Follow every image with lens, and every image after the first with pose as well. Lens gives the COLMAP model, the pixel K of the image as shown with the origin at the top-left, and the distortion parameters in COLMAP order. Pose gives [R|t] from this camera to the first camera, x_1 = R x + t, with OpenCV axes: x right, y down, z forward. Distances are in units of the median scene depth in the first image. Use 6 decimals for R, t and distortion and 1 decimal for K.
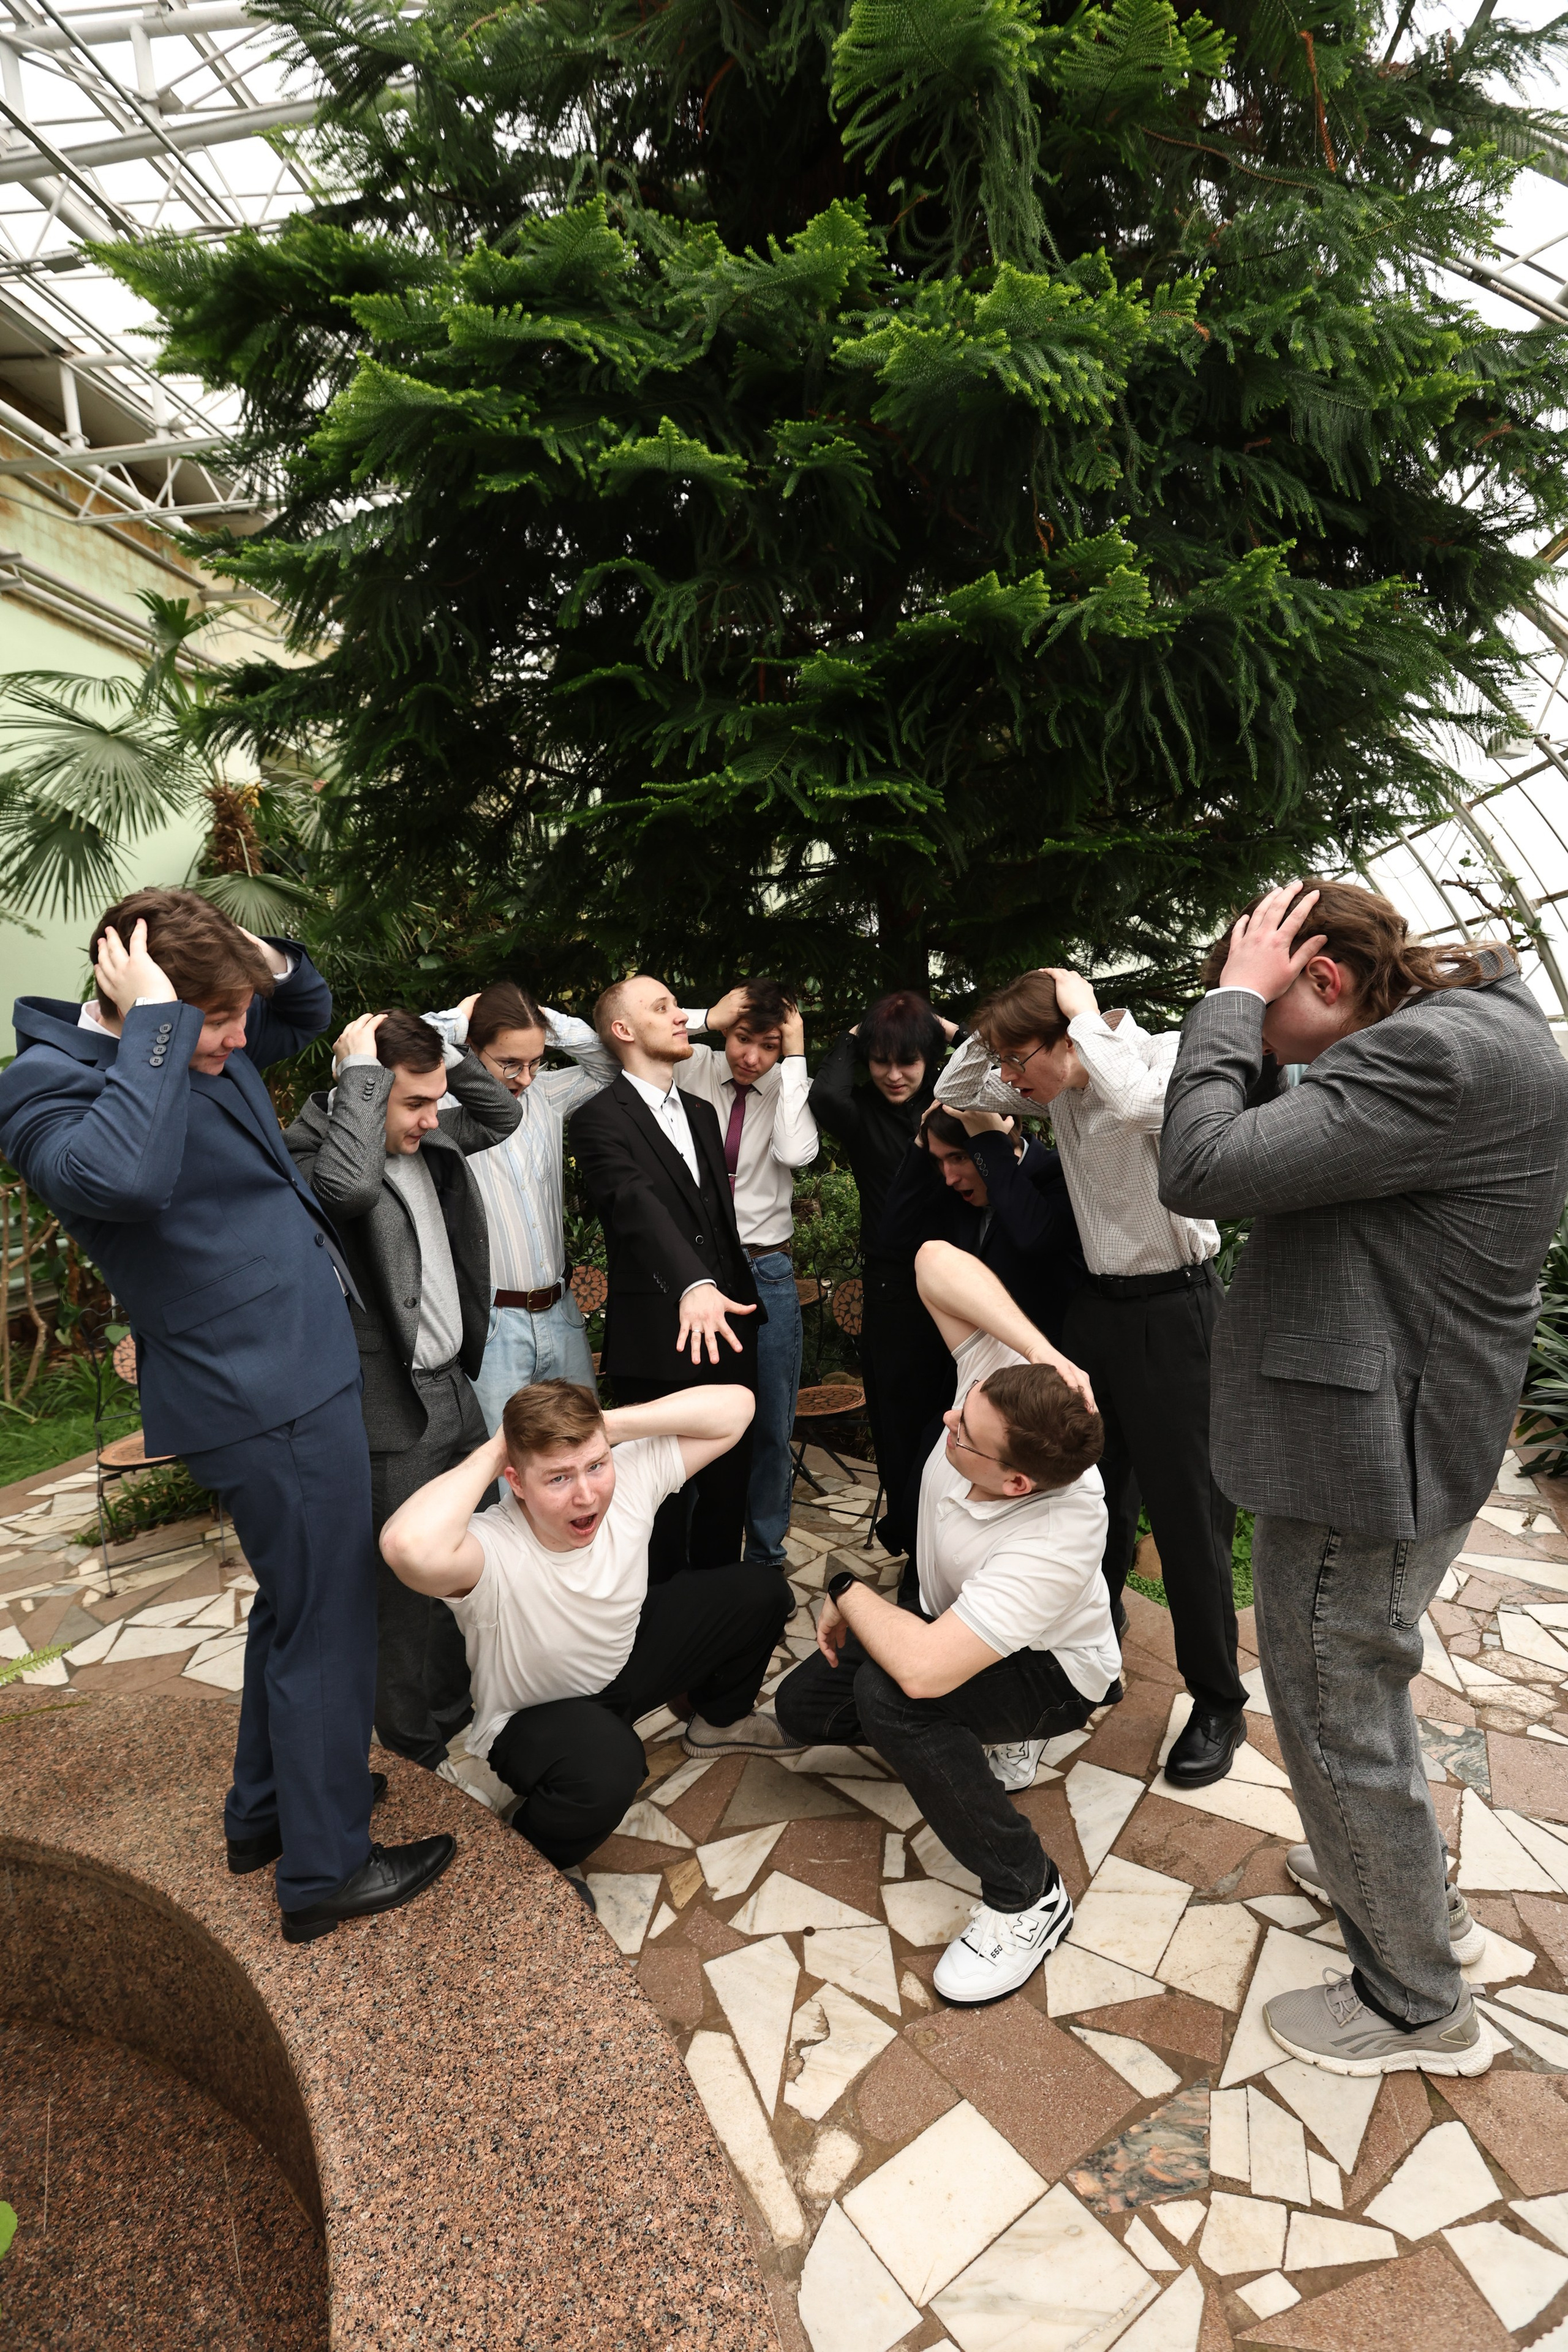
lens RADIAL K [[1066.4, 0, 772.5], [0, 1066.4, 1196.3], [0, 0, 1]] dist [-0.036336, 0.009268]
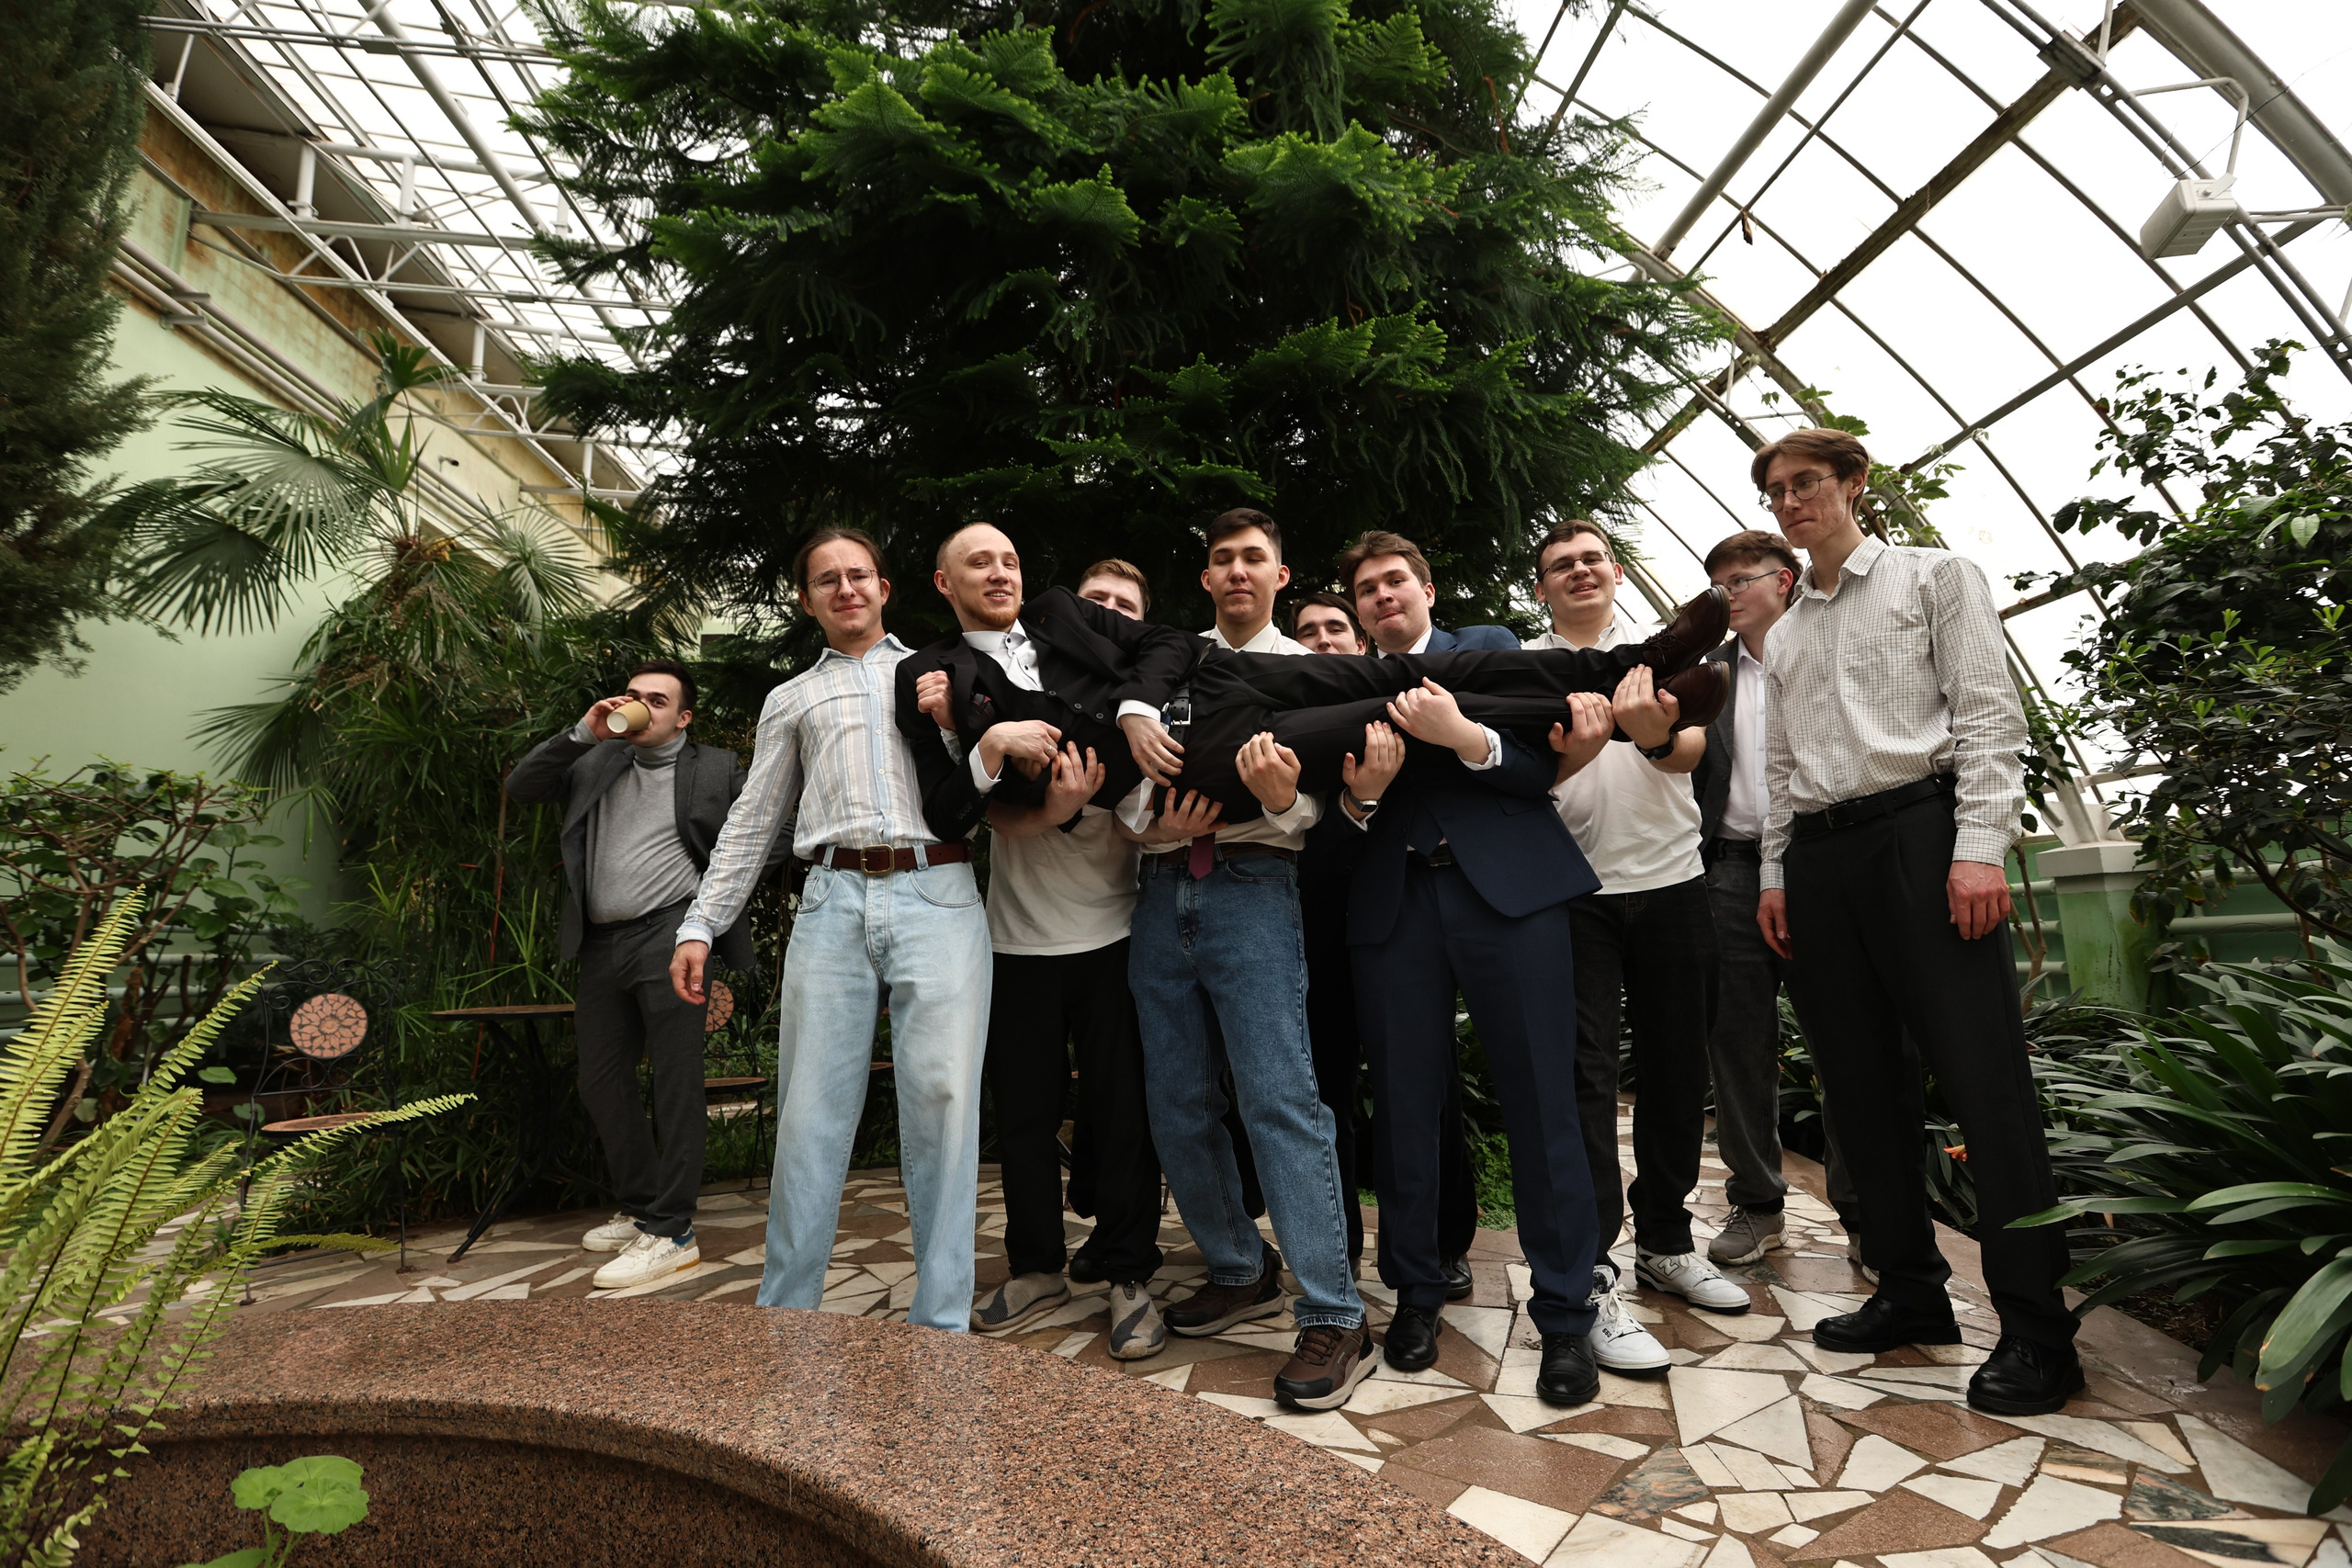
lens RADIAL K [[1066.3, 0, 1173.5], [0, 1066.3, 792.6], [0, 0, 1]] dist [-0.036336, 0.009268]
pose [[0.964356, 0.072365, 0.254522, -0.296381], [-0.000420, 0.962295, -0.272007, 0.363373], [-0.264609, 0.262204, 0.928025, -0.034730]]
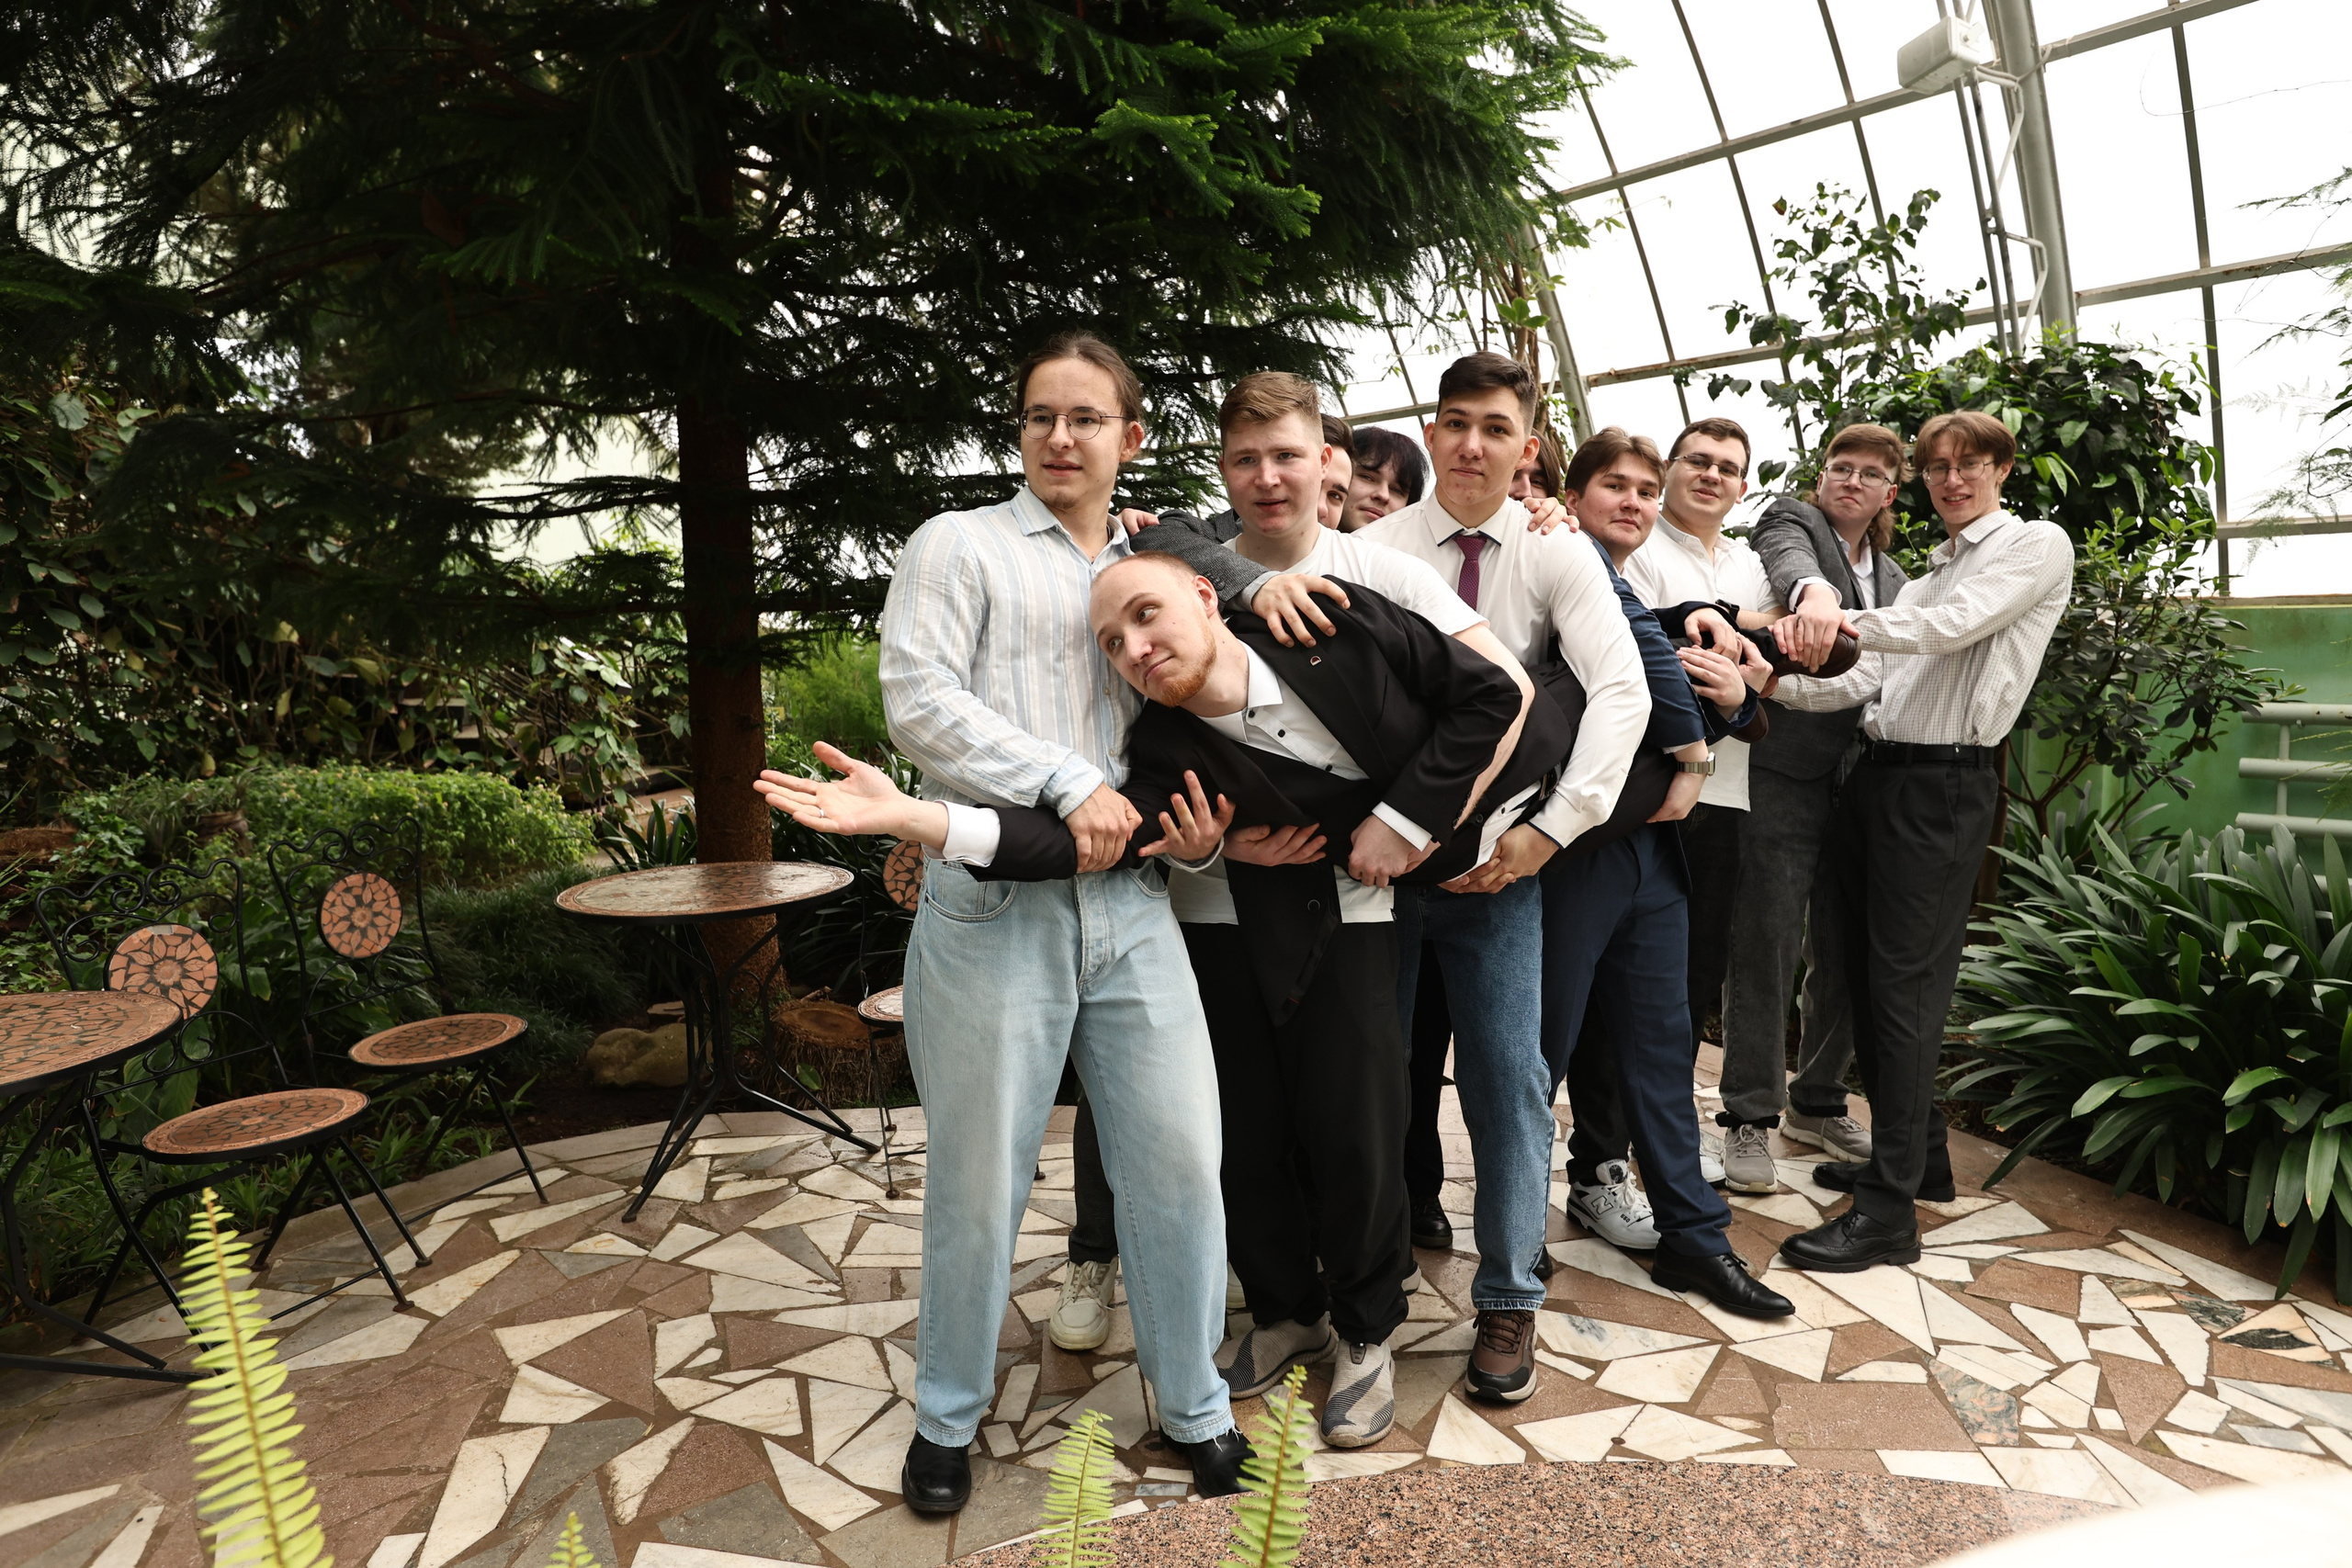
lens RADIAL K [[1433.8, 0, 1189.8], [0, 1433.8, 775.8], [0, 0, 1]] dist [-0.021804, 0.023676]
pose [[0.625332, -0.030586, 0.779759, -1.025403], [0.058993, 0.998225, -0.008155, 0.099543], [-0.778126, 0.051100, 0.626027, 0.432742]]
